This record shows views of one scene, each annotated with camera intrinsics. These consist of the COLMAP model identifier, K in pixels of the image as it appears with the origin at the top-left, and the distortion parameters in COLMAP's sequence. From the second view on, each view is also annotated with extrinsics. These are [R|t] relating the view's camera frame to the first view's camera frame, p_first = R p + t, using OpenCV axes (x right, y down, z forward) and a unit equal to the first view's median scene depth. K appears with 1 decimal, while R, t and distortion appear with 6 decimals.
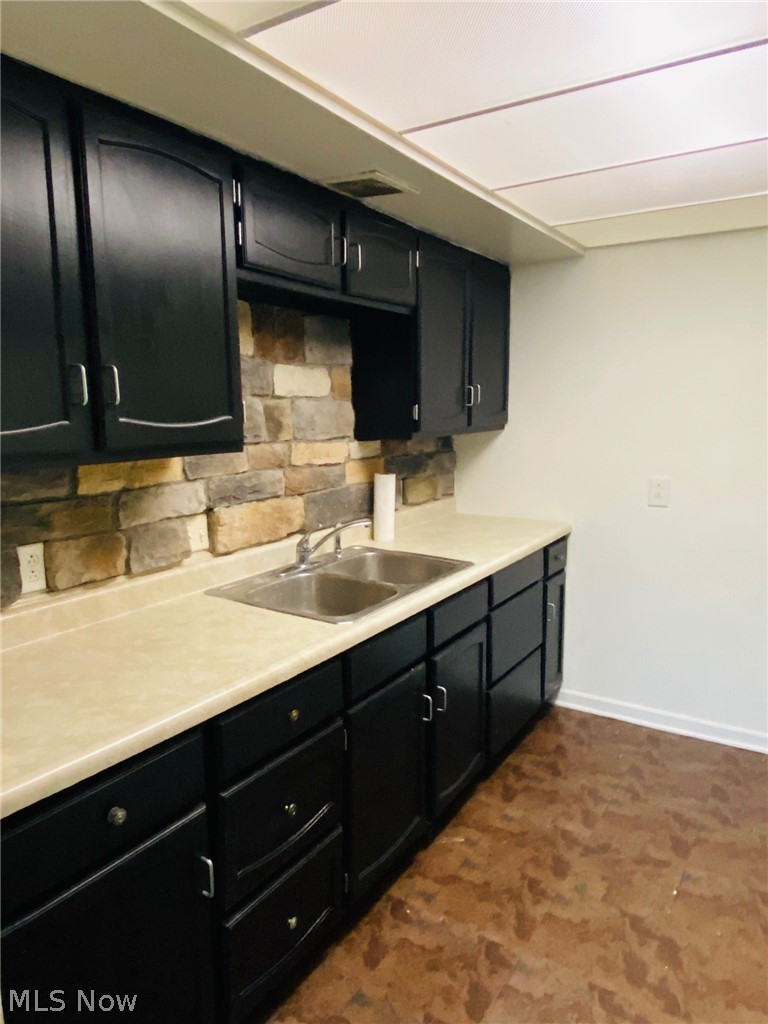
lens RADIAL K [[708.4, 0, 384.0], [0, 708.4, 512.0], [0, 0, 1]] dist [0.101015, -0.125919]
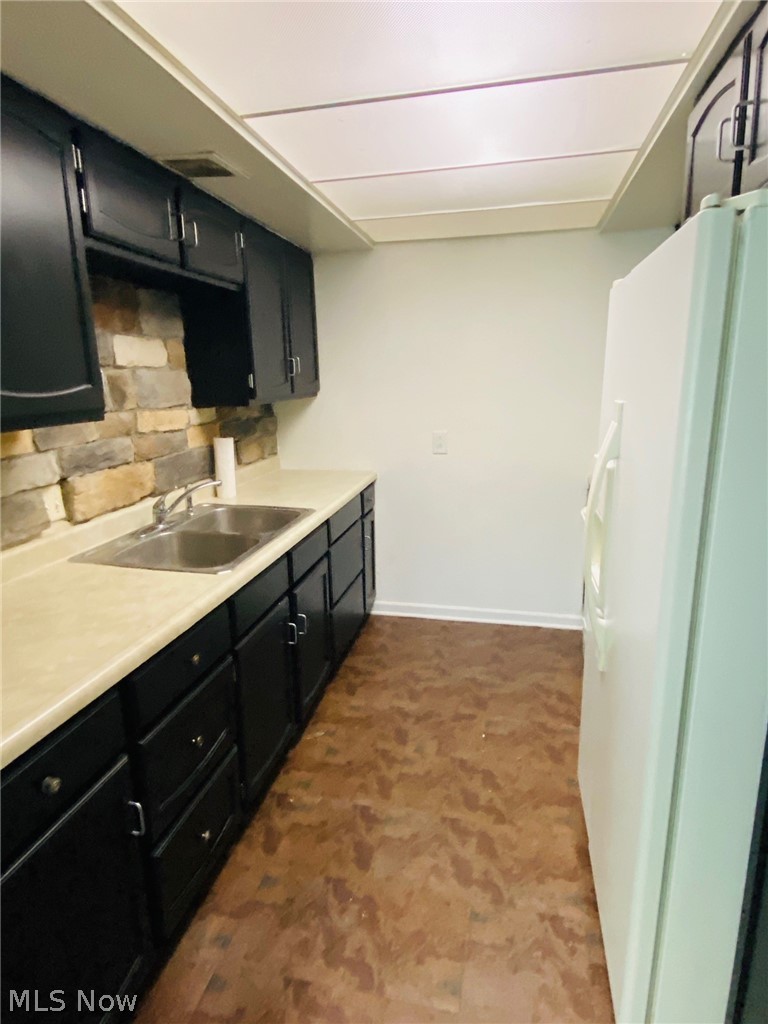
lens RADIAL K [[580.5, 0, 384.0], [0, 580.5, 512.0], [0, 0, 1]] dist [0.096752, -0.102847]
pose [[0.937577, -0.089351, 0.336103, -0.097897], [0.063192, 0.994114, 0.088004, -0.002487], [-0.341987, -0.061272, 0.937705, 0.044664]]
